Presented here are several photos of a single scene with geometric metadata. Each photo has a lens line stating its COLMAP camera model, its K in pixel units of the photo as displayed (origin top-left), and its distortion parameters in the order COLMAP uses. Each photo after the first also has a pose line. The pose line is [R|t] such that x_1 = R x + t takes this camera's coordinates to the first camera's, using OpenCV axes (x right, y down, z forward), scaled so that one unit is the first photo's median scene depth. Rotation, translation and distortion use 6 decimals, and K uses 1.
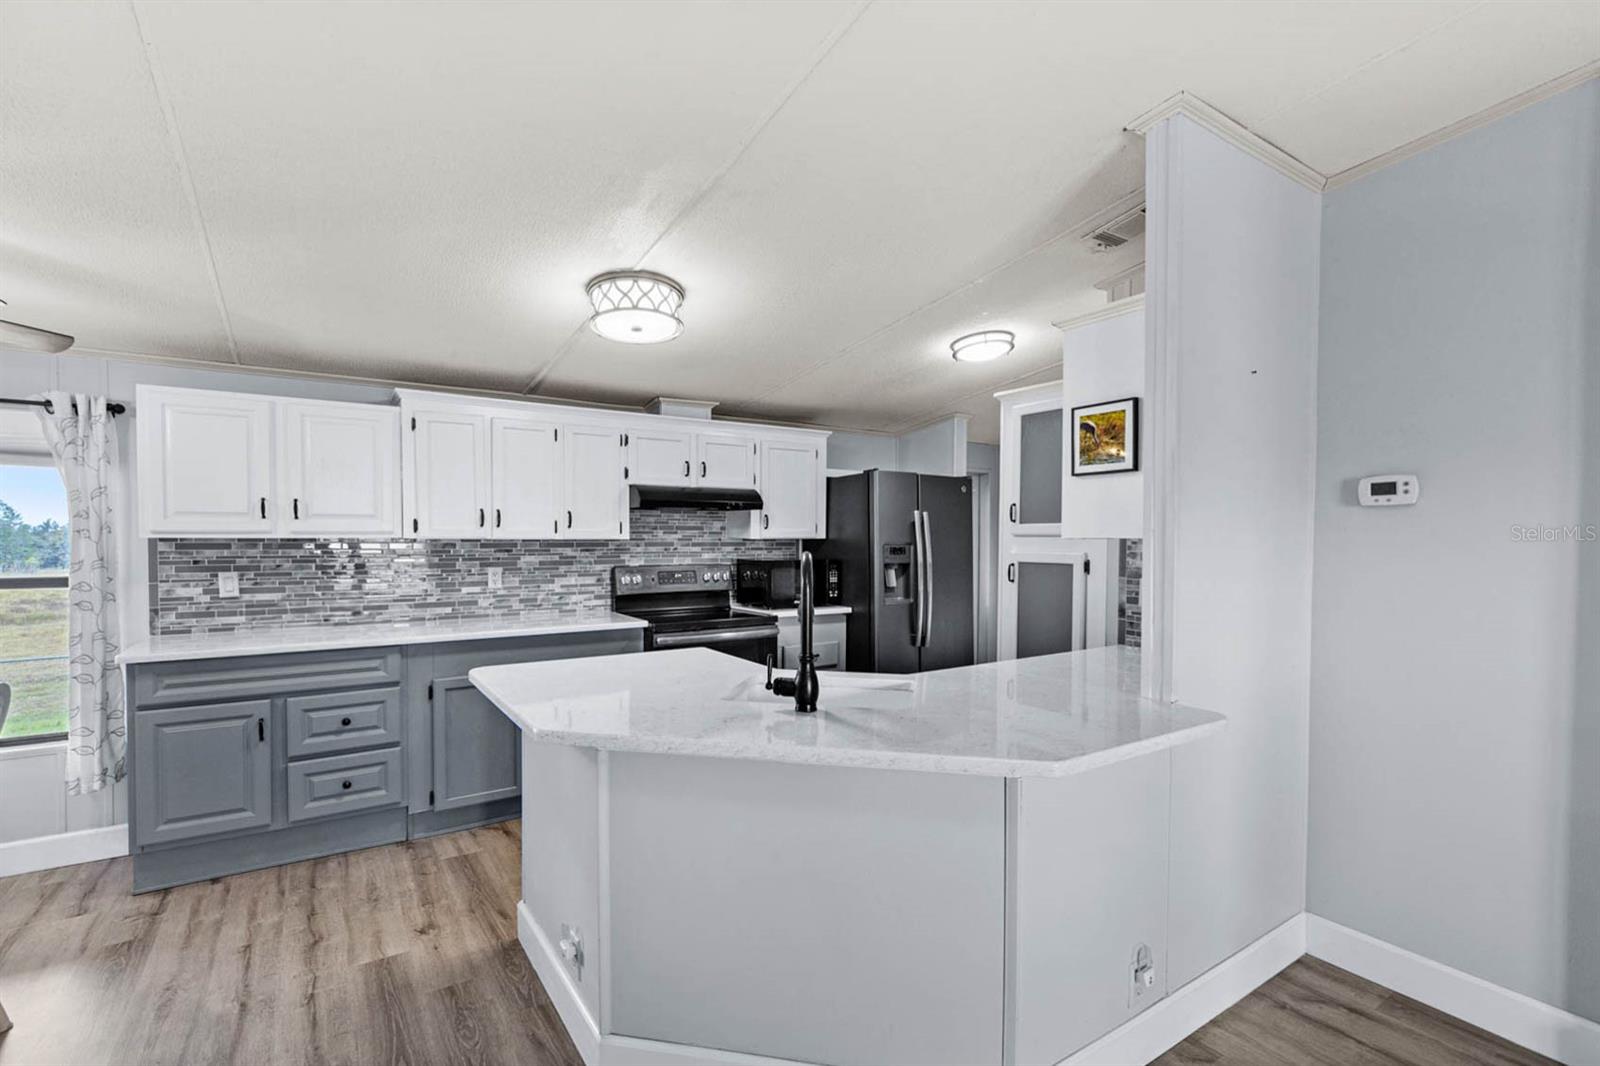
lens RADIAL K [[732.8, 0, 800.3], [0, 732.8, 545.5], [0, 0, 1]] dist [-0.000432, 0.001146]
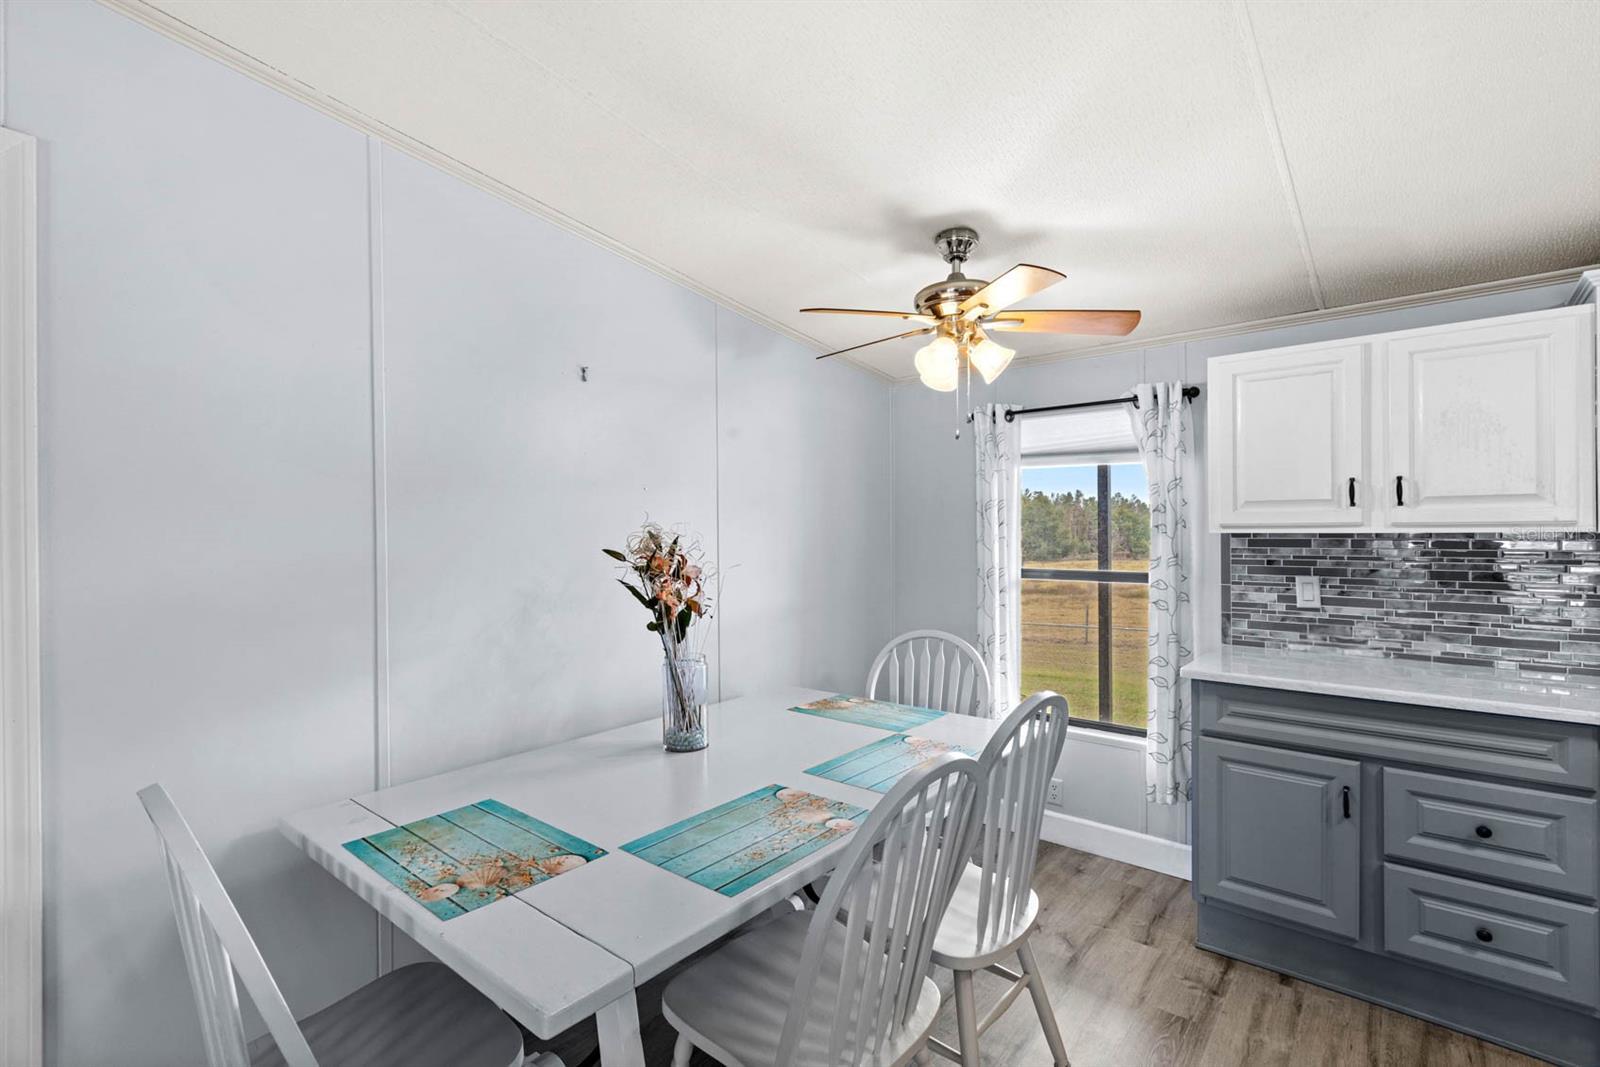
lens RADIAL K [[732.8, 0, 799.2], [0, 732.8, 539.3], [0, 0, 1]] dist [-0.000432, 0.001146]
pose [[0.284301, 0.007670, -0.958705, -0.196988], [-0.004656, 0.999967, 0.006619, -0.006807], [0.958724, 0.002582, 0.284327, 0.275685]]
